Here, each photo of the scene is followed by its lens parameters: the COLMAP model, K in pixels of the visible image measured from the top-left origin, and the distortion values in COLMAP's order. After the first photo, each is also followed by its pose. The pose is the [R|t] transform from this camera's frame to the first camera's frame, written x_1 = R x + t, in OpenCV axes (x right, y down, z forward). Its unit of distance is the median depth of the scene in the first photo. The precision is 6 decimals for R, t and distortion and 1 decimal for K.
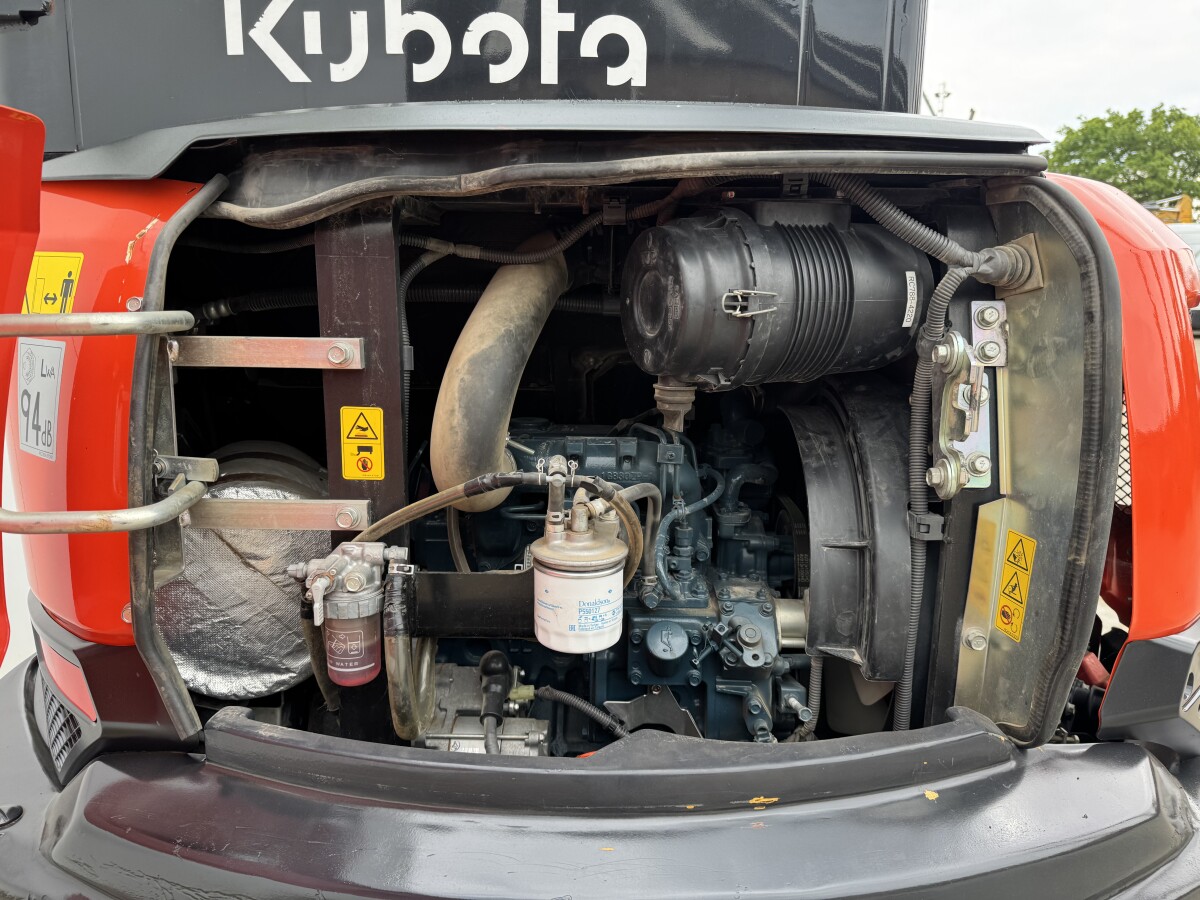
lens RADIAL K [[844.5, 0, 602.9], [0, 844.5, 448.8], [0, 0, 1]] dist [0.088477, -0.147636]
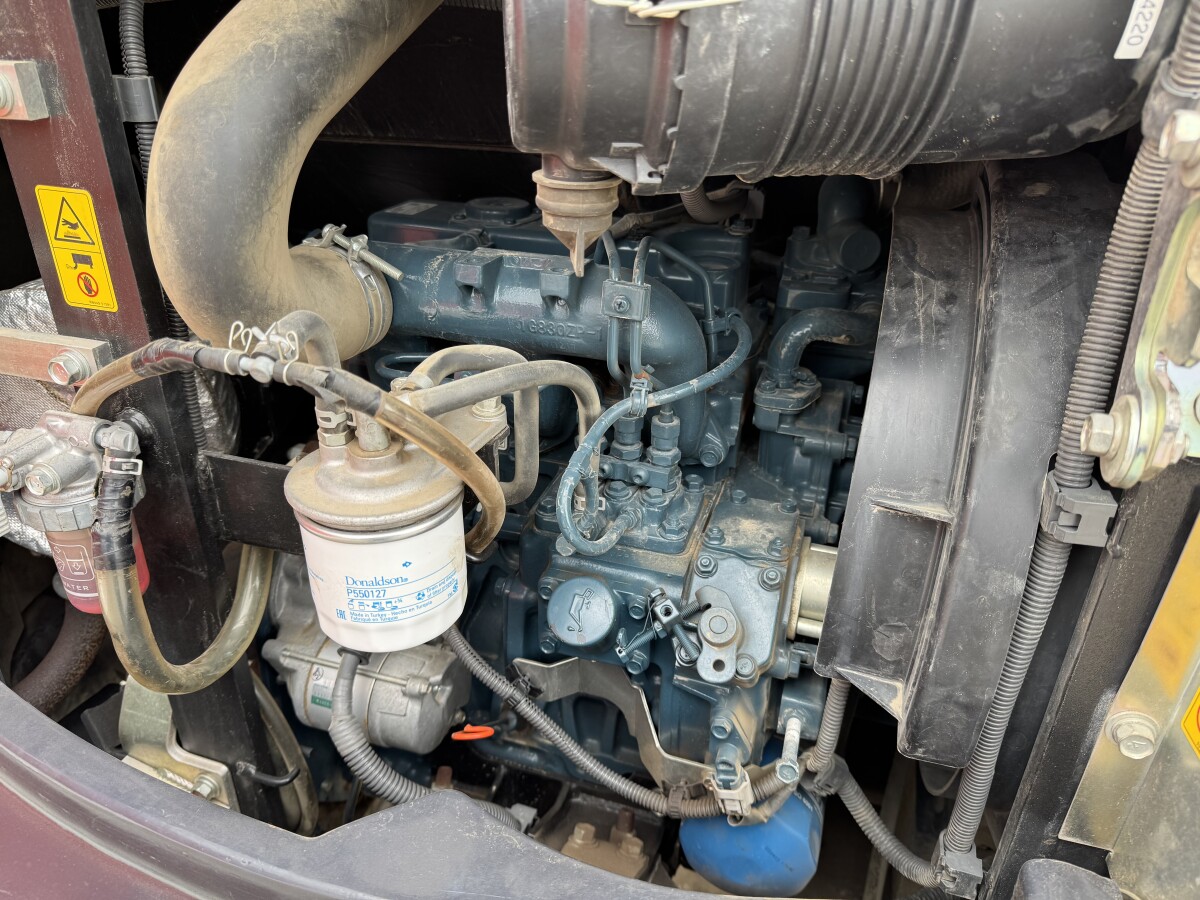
lens RADIAL K [[862.4, 0, 599.8], [0, 862.4, 463.5], [0, 0, 1]] dist [0.008571, -0.036582]
pose [[0.956753, 0.139545, -0.255247, 0.230355], [-0.057389, 0.950733, 0.304654, -0.063981], [0.285185, -0.276830, 0.917625, 0.463143]]
